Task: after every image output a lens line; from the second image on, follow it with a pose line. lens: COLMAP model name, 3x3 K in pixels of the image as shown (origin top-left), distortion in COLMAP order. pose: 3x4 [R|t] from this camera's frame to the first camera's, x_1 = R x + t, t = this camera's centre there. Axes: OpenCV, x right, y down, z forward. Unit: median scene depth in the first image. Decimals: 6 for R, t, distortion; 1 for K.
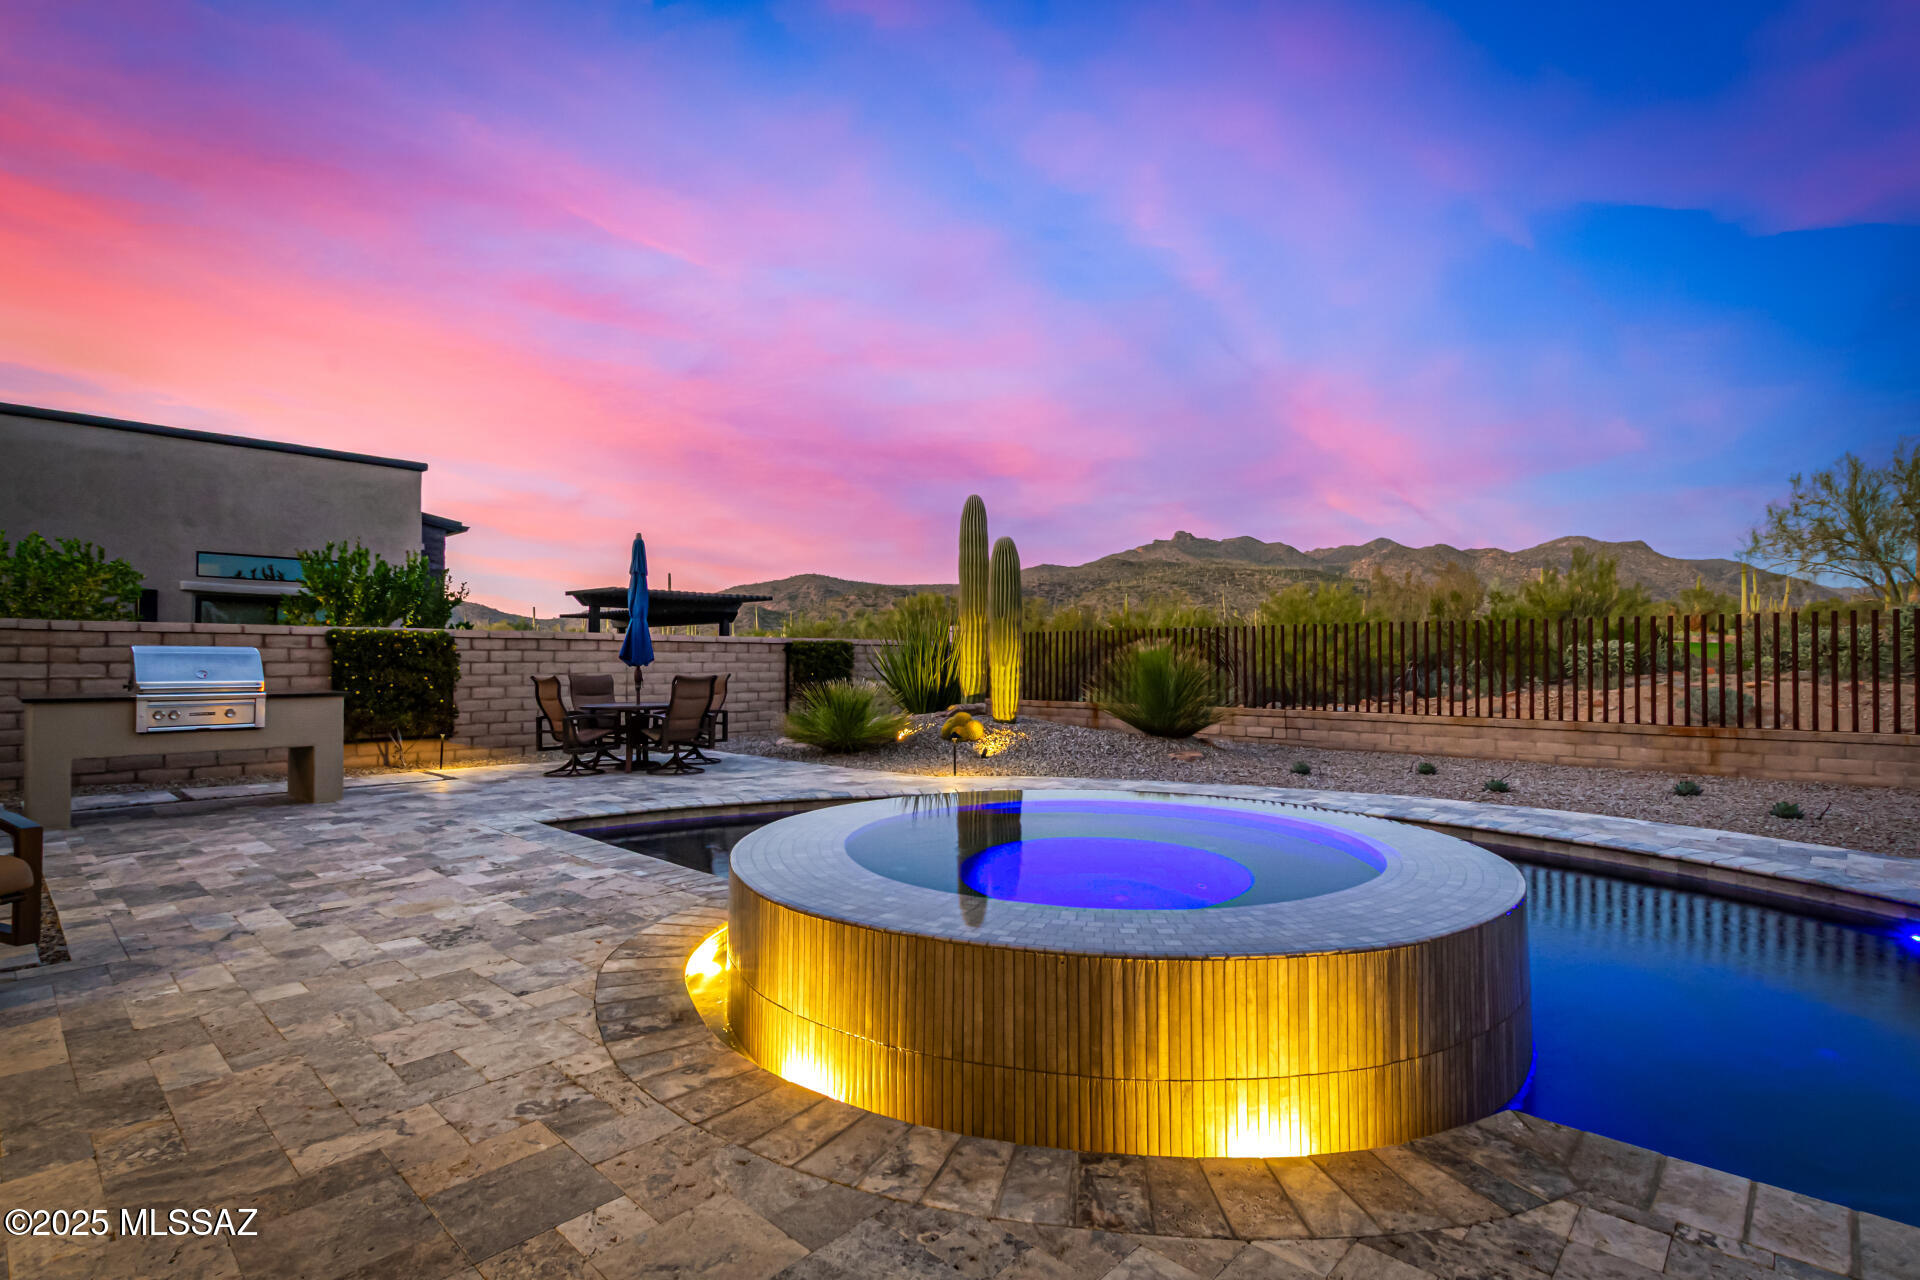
lens RADIAL K [[920.4, 0, 965.0], [0, 920.4, 639.4], [0, 0, 1]] dist [0.009802, -0.000979]
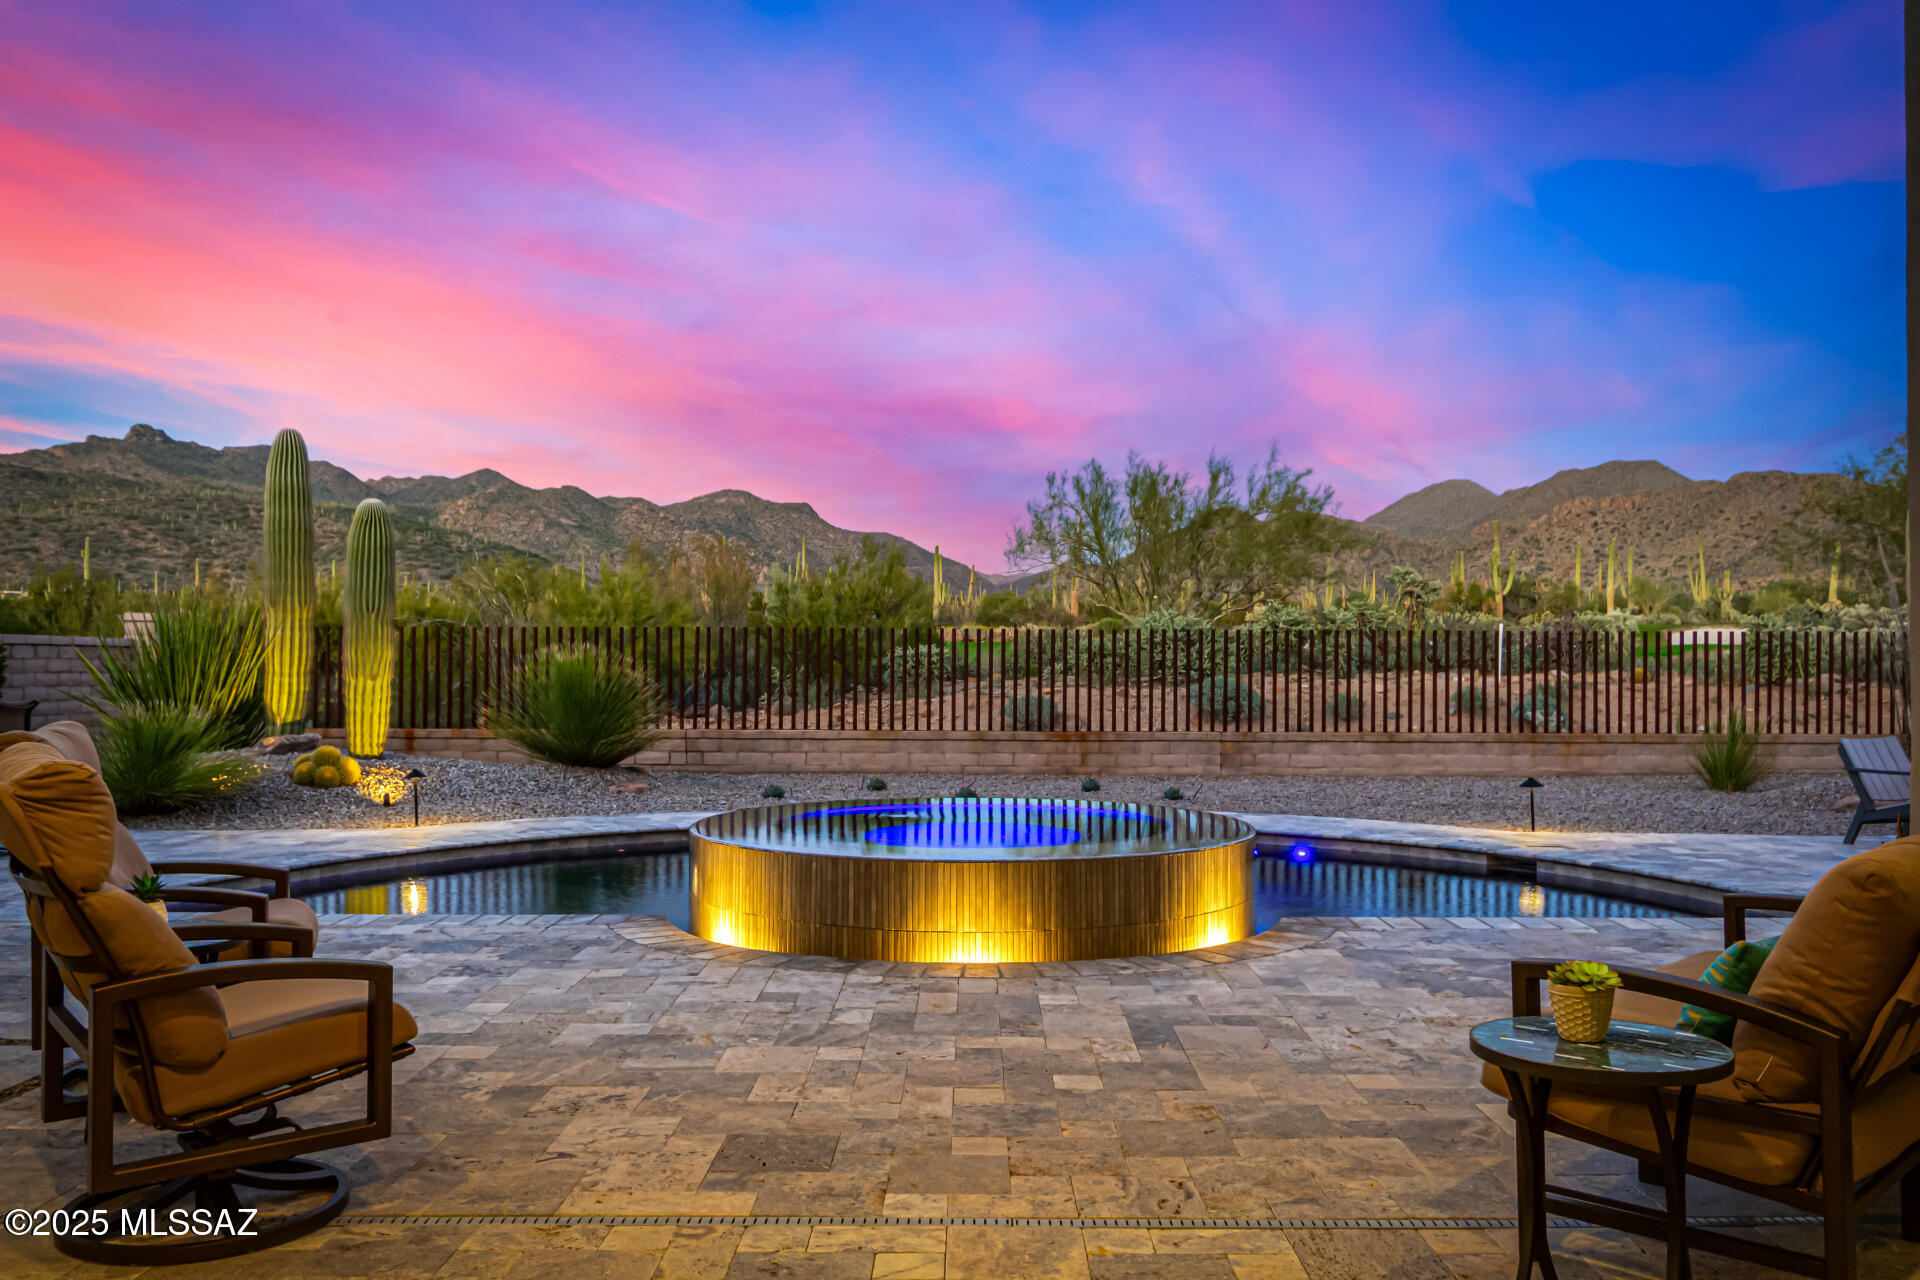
lens RADIAL K [[1500.3, 0, 958.2], [0, 1500.3, 644.8], [0, 0, 1]] dist [-0.000493, 0.001244]
pose [[0.737870, 0.007335, 0.674903, -0.413094], [-0.017501, 0.999813, 0.008267, -0.016580], [-0.674716, -0.017911, 0.737860, -0.173479]]
